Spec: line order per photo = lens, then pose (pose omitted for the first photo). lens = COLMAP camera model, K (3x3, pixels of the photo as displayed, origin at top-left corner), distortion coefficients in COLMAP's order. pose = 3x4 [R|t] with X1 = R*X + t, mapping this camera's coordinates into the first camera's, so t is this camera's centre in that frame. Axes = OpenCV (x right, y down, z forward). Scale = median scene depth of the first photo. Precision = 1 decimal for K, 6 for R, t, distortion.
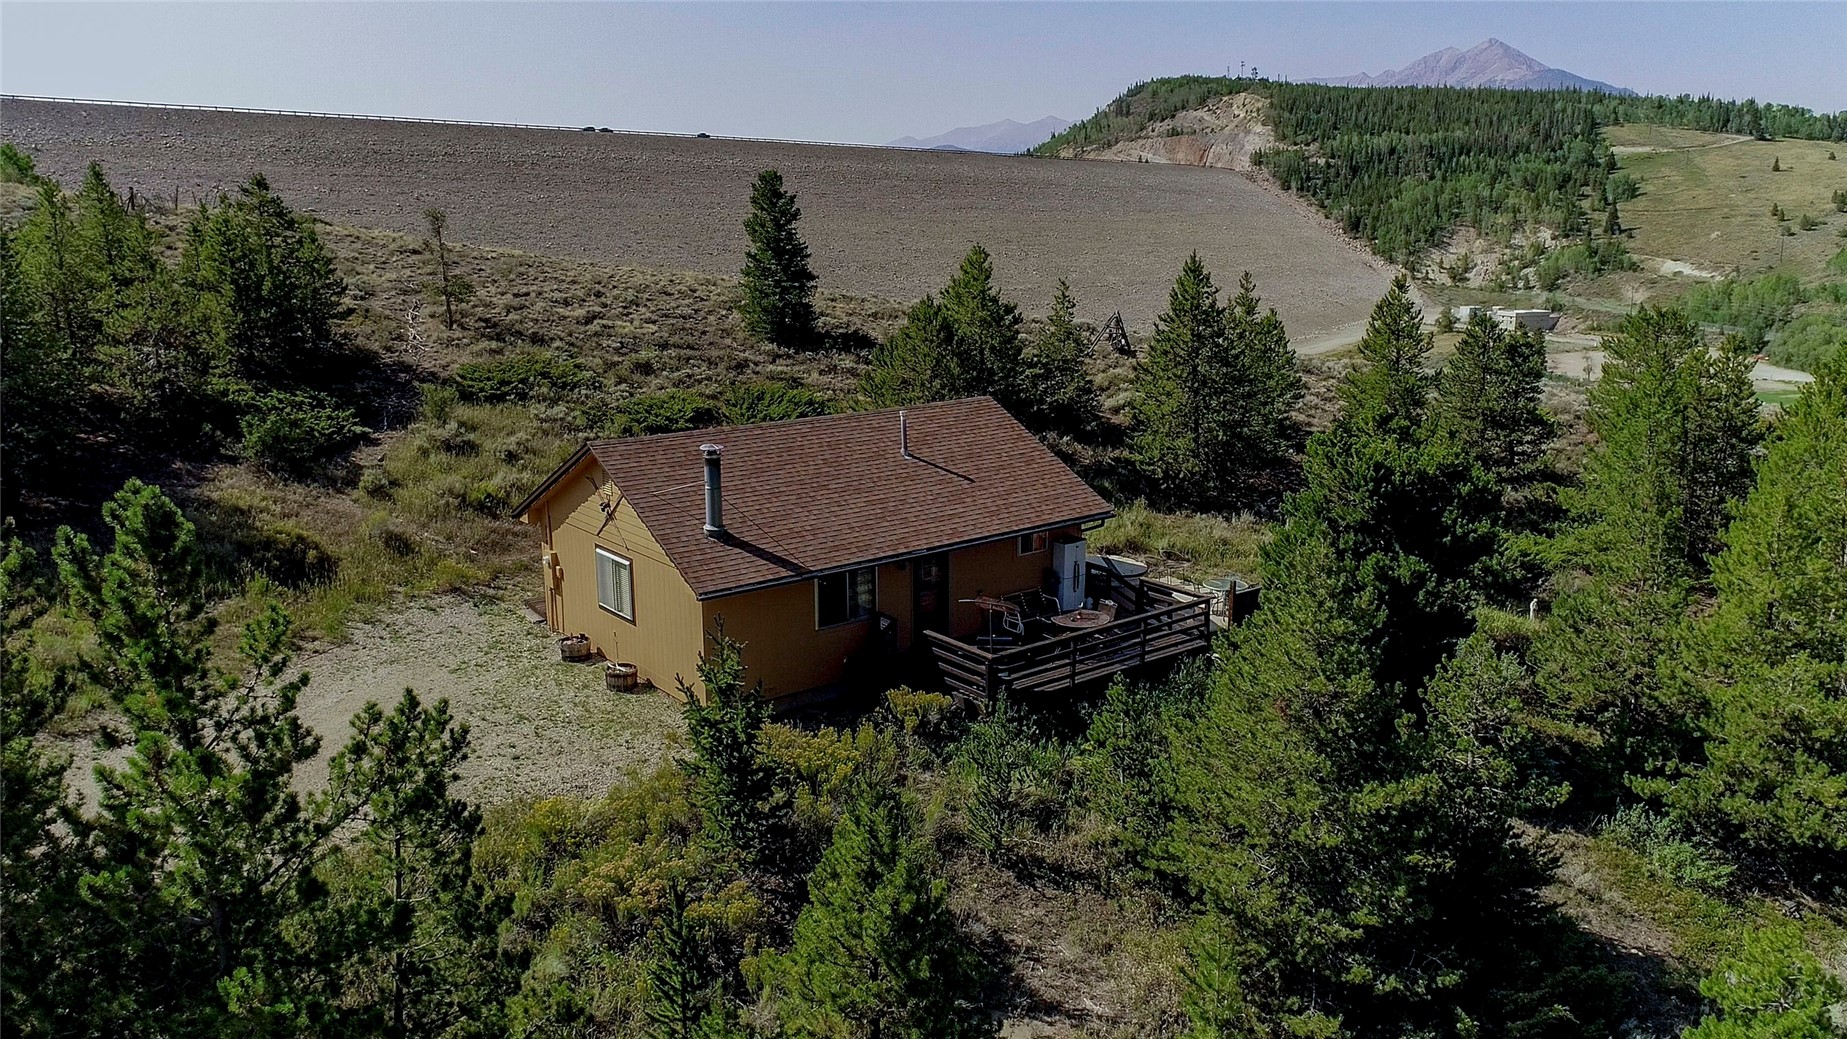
lens RADIAL K [[1347.3, 0, 919.5], [0, 1347.3, 525.0], [0, 0, 1]] dist [-0.009901, 0.002666]
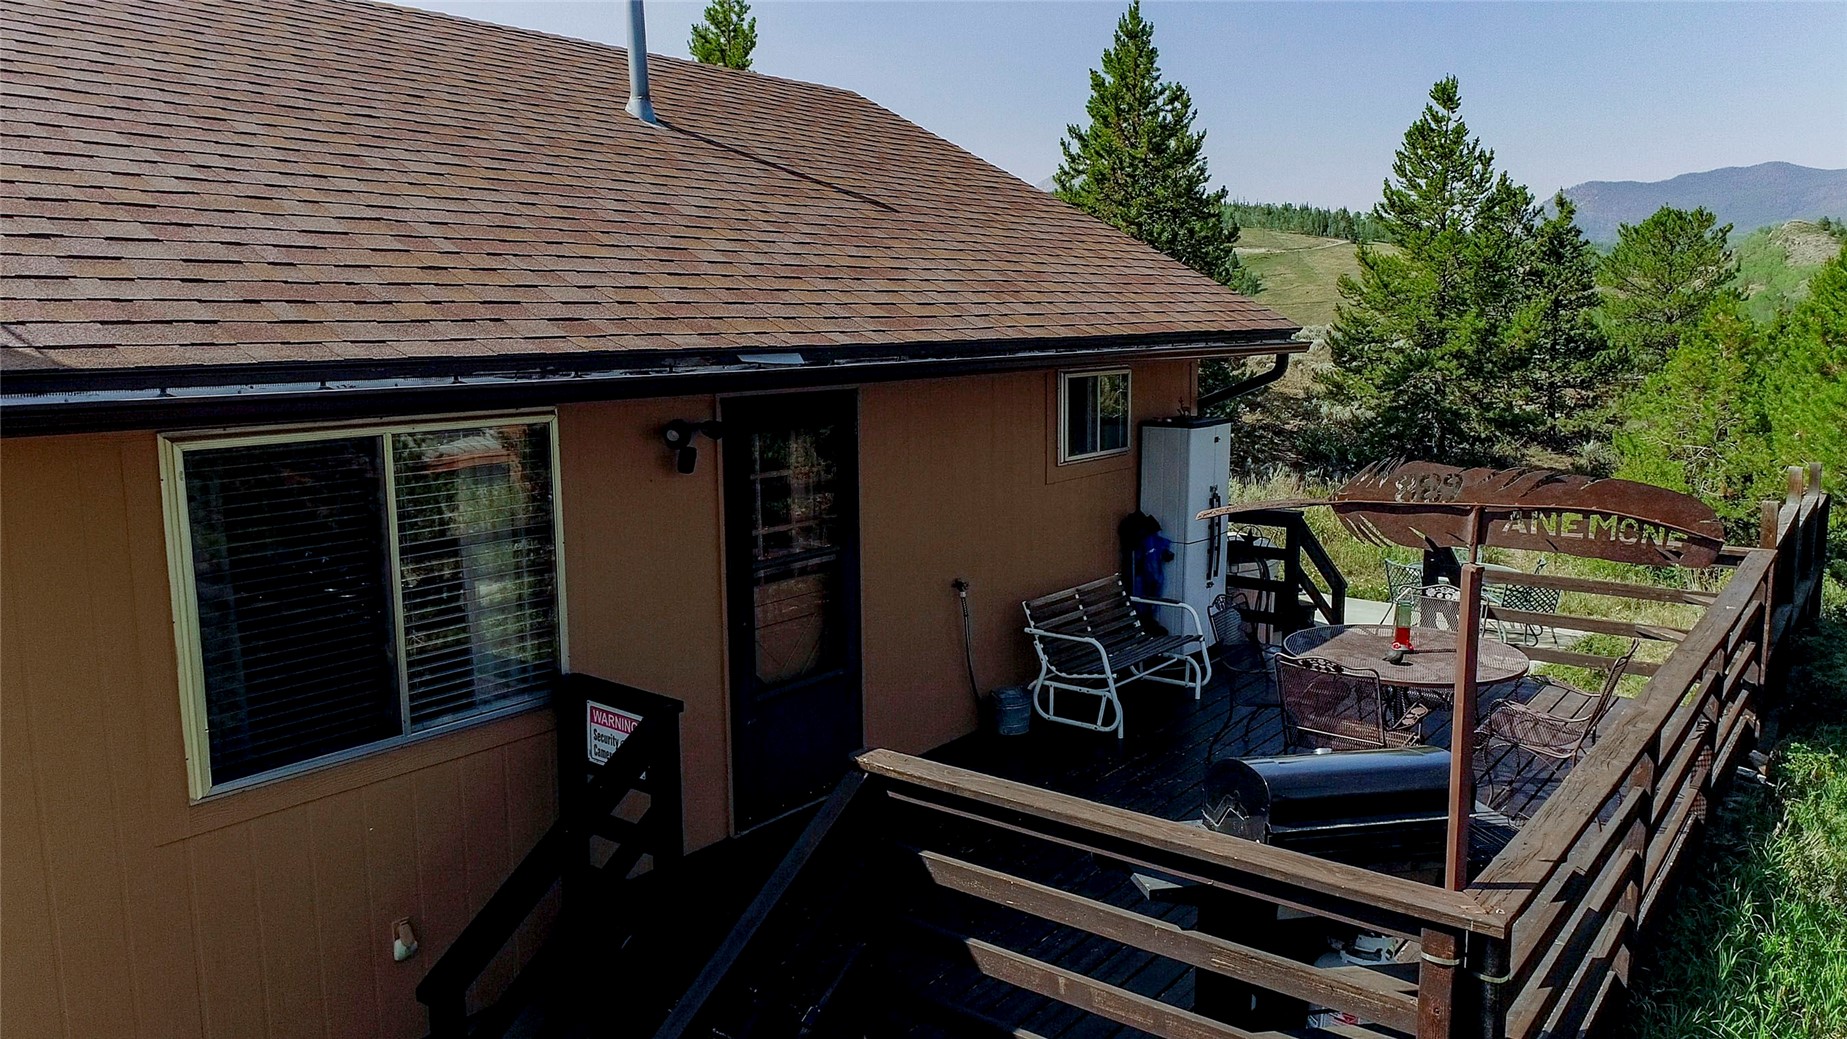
lens RADIAL K [[1347.3, 0, 919.5], [0, 1347.3, 525.0], [0, 0, 1]] dist [-0.009901, 0.002666]
pose [[0.969396, -0.037606, 0.242605, -0.016401], [0.056029, 0.996008, -0.069490, 0.034083], [-0.239023, 0.080956, 0.967633, 0.458168]]
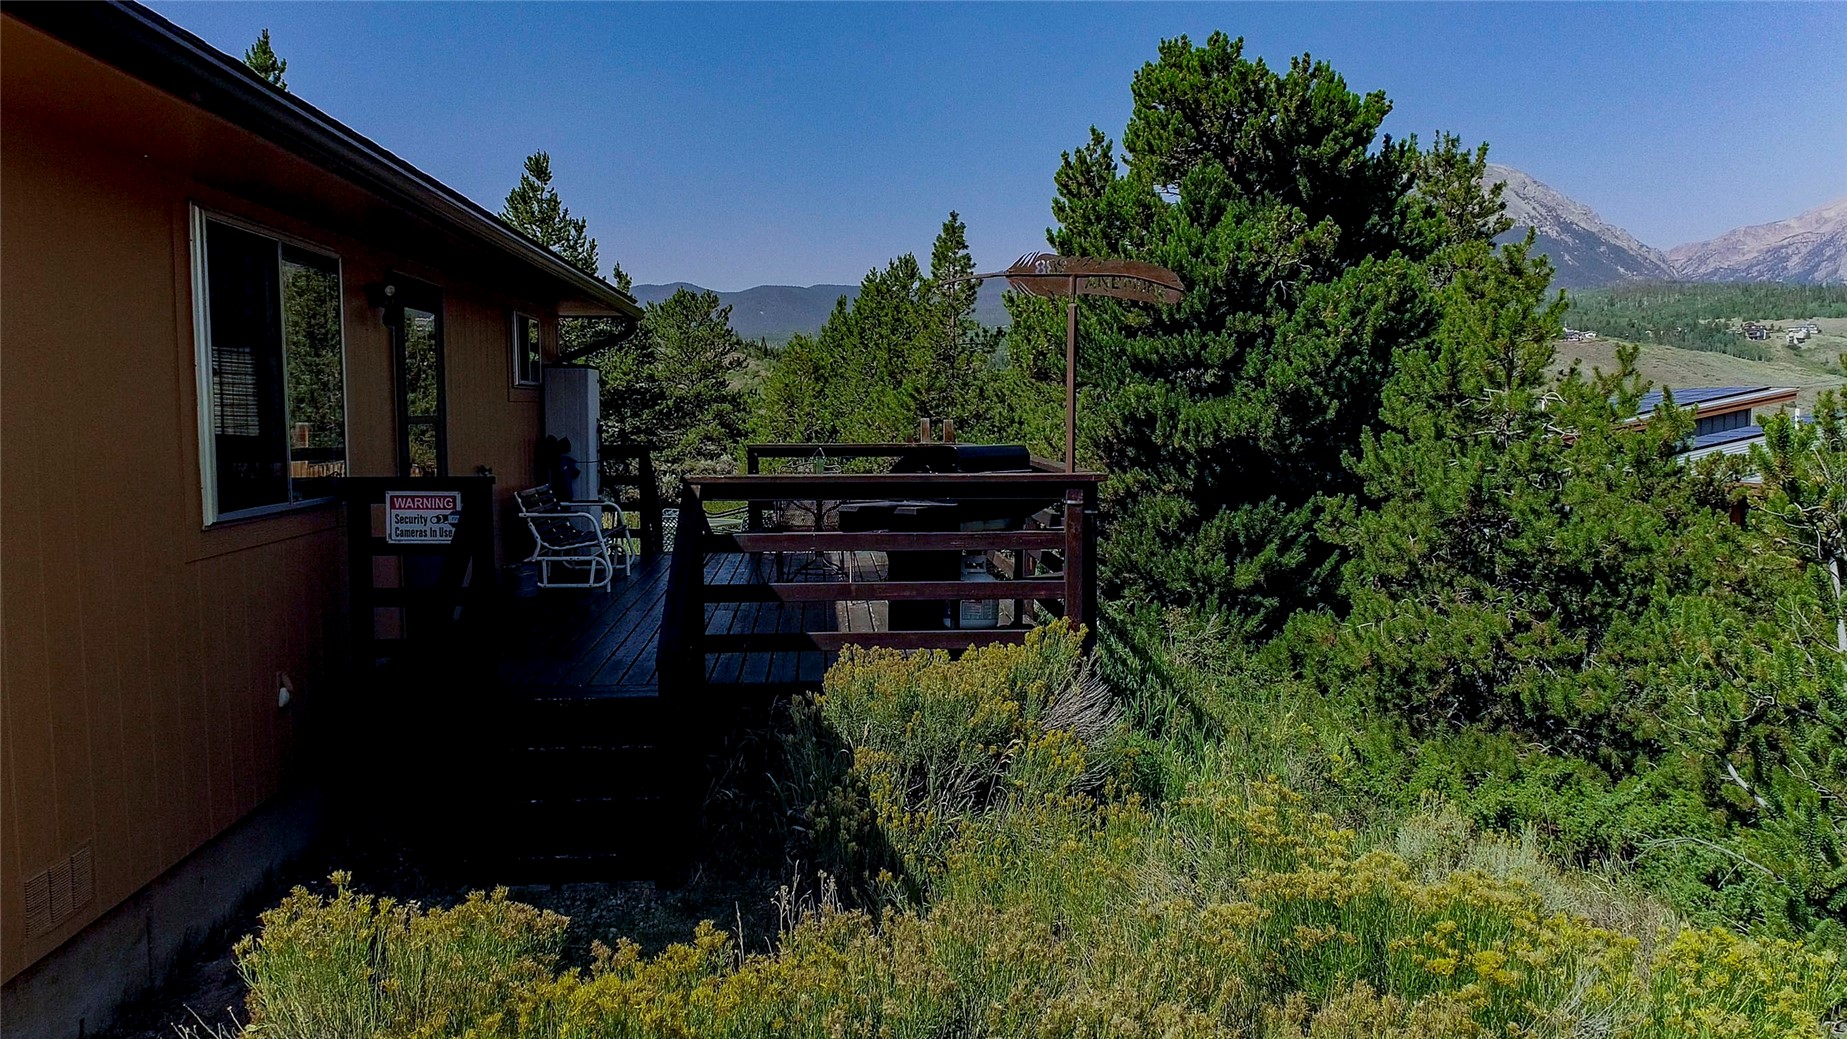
lens RADIAL K [[1362.5, 0, 923.5], [0, 1362.5, 519.5], [0, 0, 1]] dist [-0.002948, -0.001894]
pose [[0.559699, -0.062405, 0.826343, -0.099993], [0.187489, 0.980840, -0.052918, 0.059569], [-0.807208, 0.184548, 0.560676, 0.455598]]
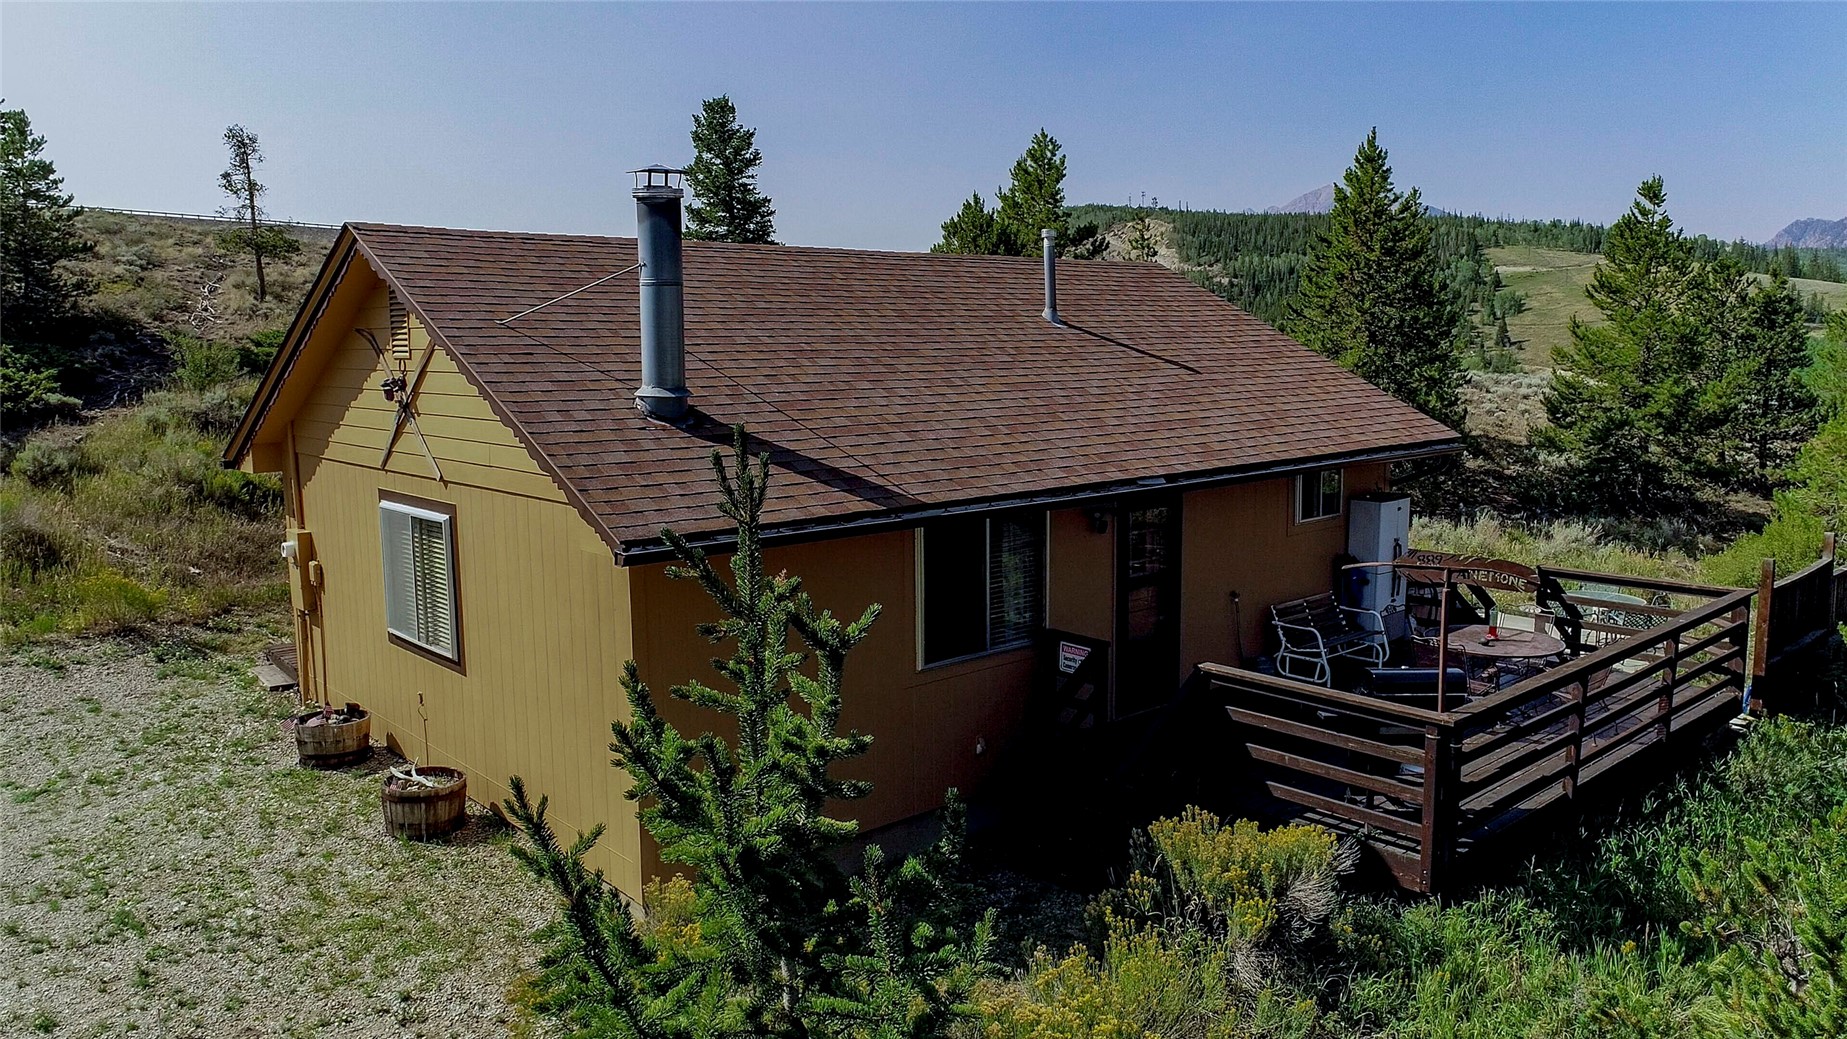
lens RADIAL K [[1312.8, 0, 920.3], [0, 1312.8, 525.3], [0, 0, 1]] dist [-0.009319, 0.000716]
pose [[0.997926, -0.011866, 0.063268, -0.056288], [0.017327, 0.996103, -0.086480, 0.038537], [-0.061996, 0.087397, 0.994243, 0.341789]]
